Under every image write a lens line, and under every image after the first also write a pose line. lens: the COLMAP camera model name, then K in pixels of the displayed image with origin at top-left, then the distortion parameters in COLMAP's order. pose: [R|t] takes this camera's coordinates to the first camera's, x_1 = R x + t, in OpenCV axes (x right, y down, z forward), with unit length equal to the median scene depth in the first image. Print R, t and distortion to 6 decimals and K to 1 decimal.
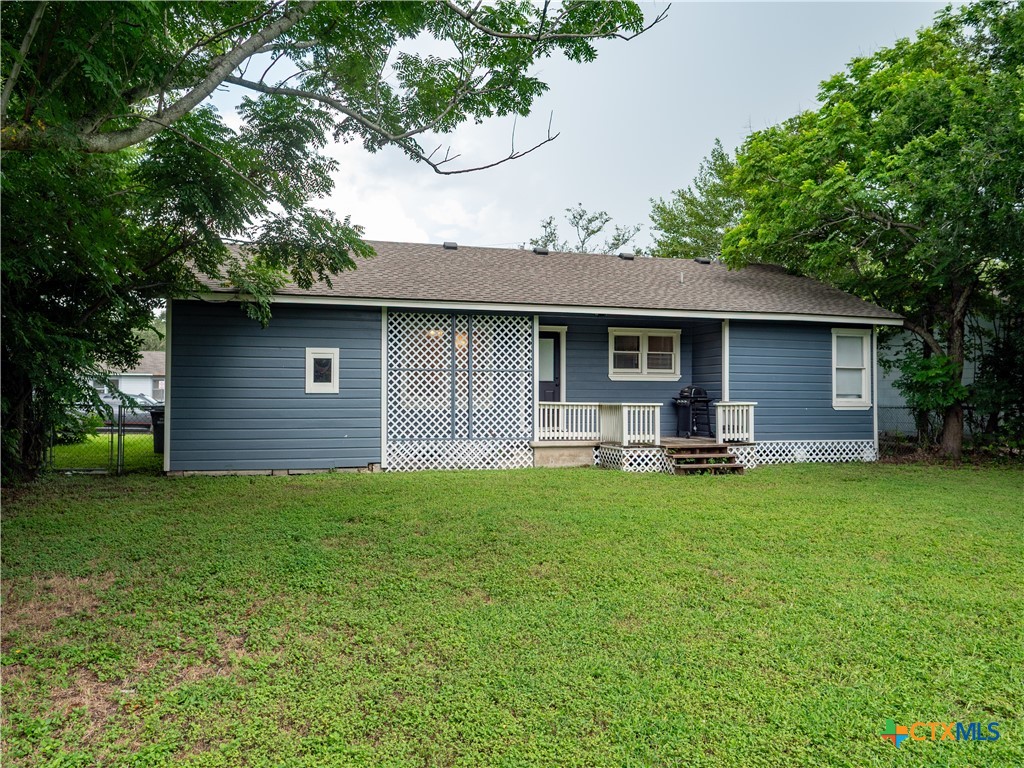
lens RADIAL K [[741.2, 0, 507.7], [0, 741.2, 382.0], [0, 0, 1]] dist [-0.009736, -0.004509]
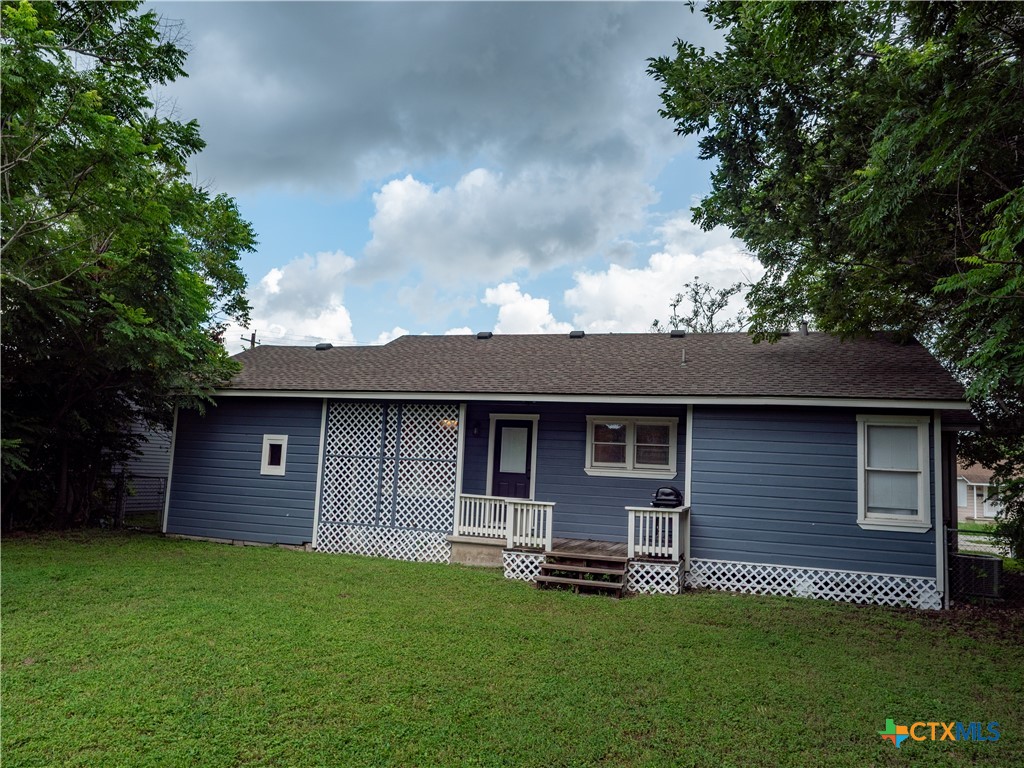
lens RADIAL K [[741.2, 0, 507.7], [0, 741.2, 382.0], [0, 0, 1]] dist [-0.009736, -0.004509]
pose [[0.833928, -0.029346, -0.551092, 0.630922], [-0.036203, 0.993525, -0.107689, -0.016023], [0.550685, 0.109756, 0.827466, 0.231545]]
